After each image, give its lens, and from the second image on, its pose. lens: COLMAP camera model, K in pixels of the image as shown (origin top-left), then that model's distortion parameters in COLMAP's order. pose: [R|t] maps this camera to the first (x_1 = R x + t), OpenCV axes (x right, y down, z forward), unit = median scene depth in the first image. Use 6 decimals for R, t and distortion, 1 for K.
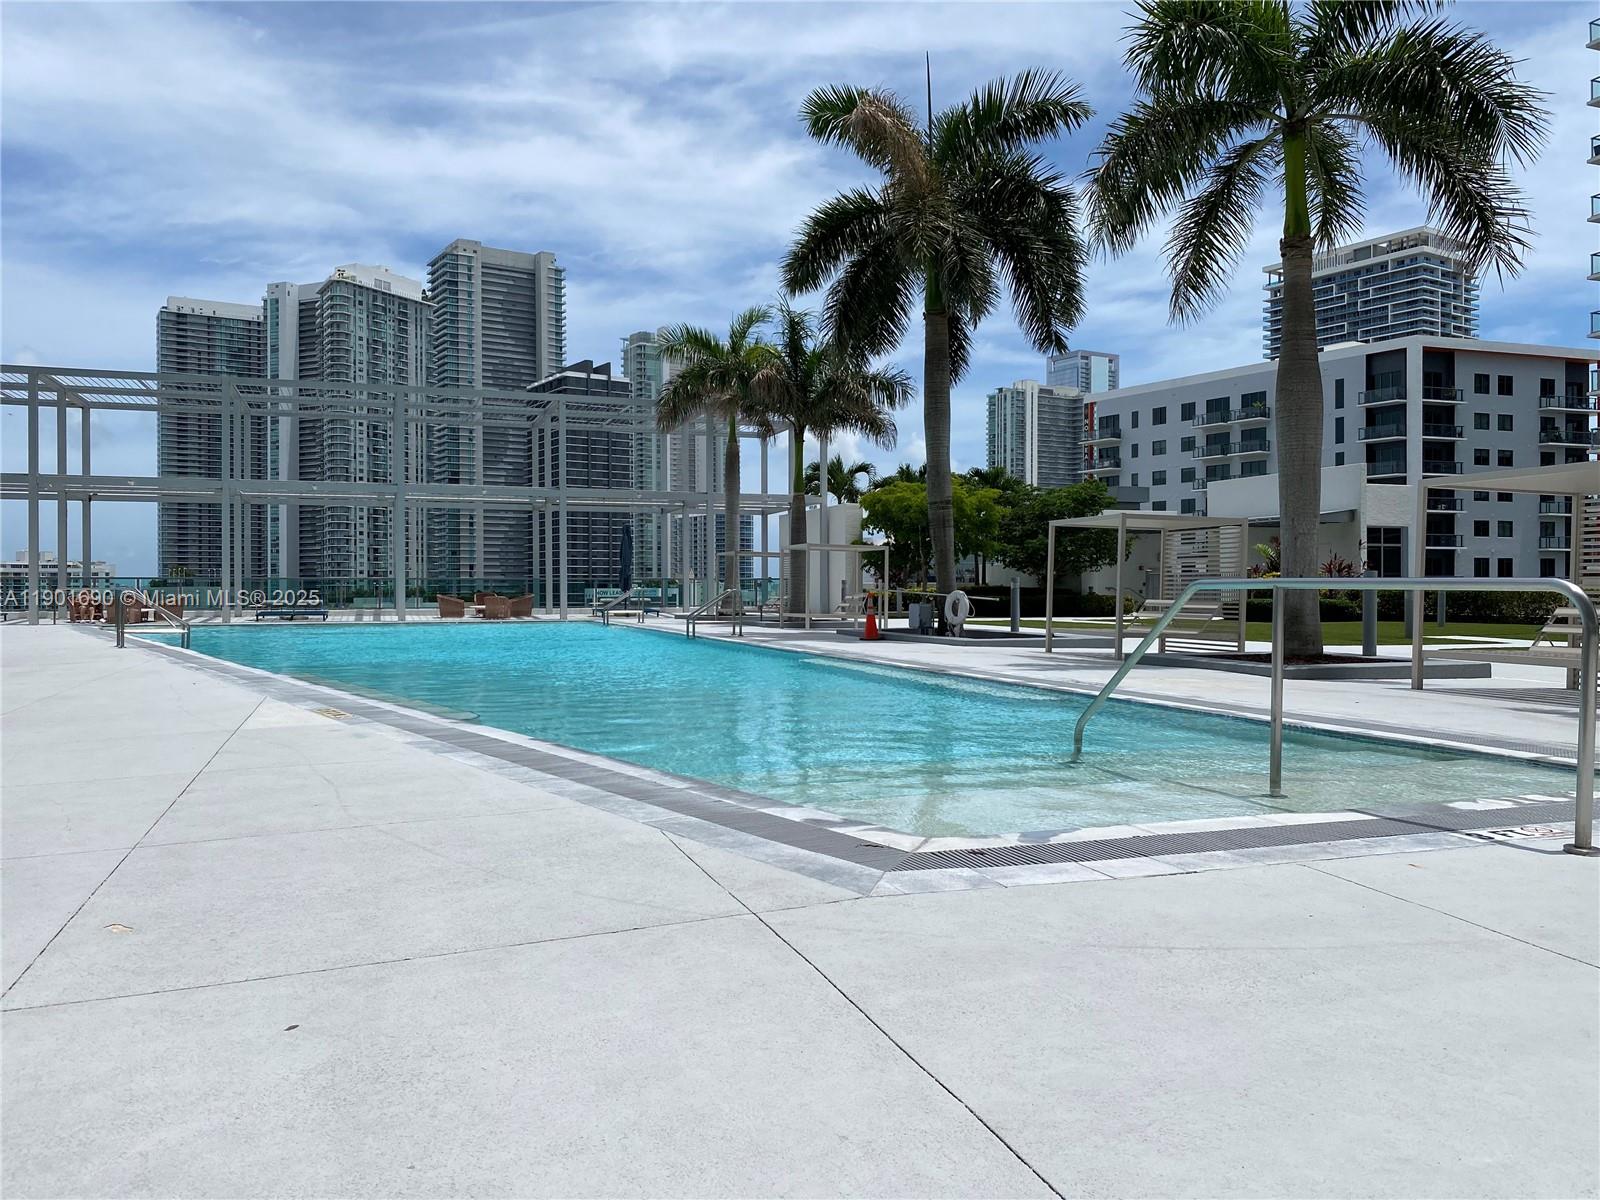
lens RADIAL K [[1230.4, 0, 815.8], [0, 1230.4, 587.3], [0, 0, 1]] dist [0.023523, -0.041906]
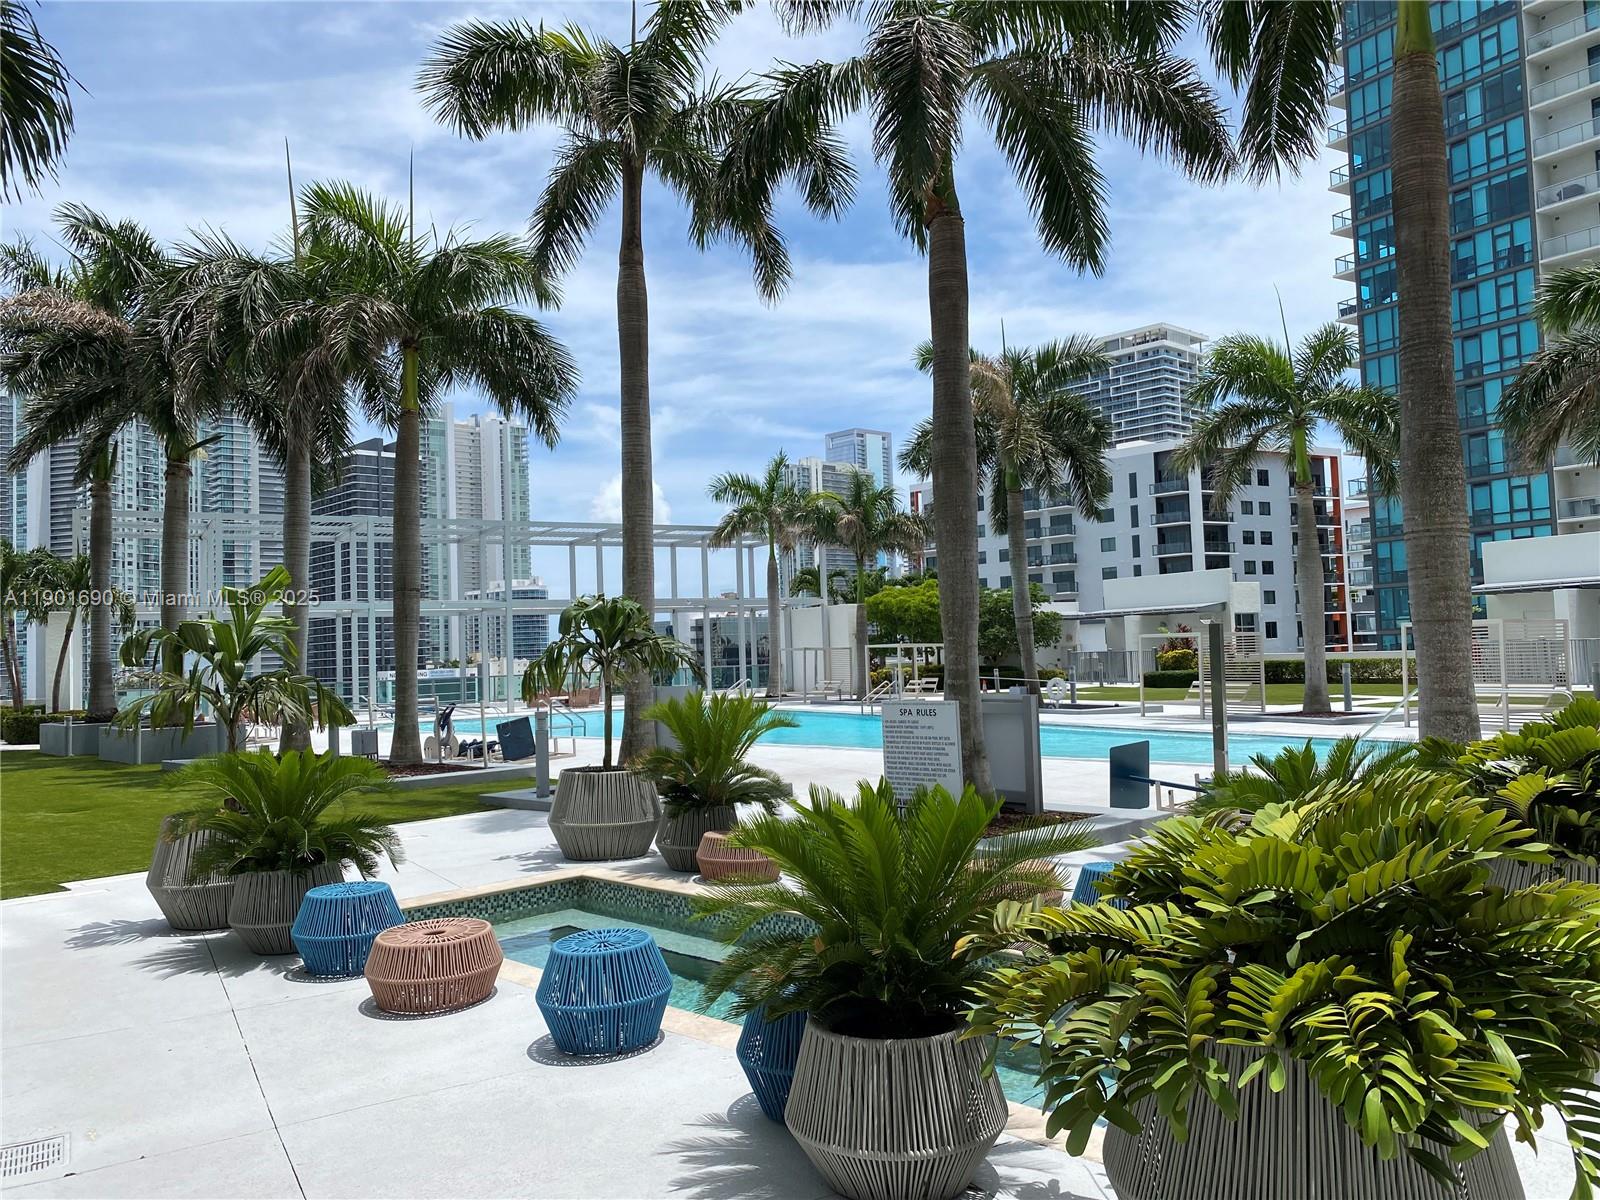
lens RADIAL K [[1230.4, 0, 801.4], [0, 1230.4, 568.2], [0, 0, 1]] dist [0.023523, -0.041906]
pose [[0.984651, -0.018664, 0.173535, -0.093647], [0.030972, 0.997171, -0.068489, -0.007030], [-0.171766, 0.072812, 0.982443, -0.097226]]
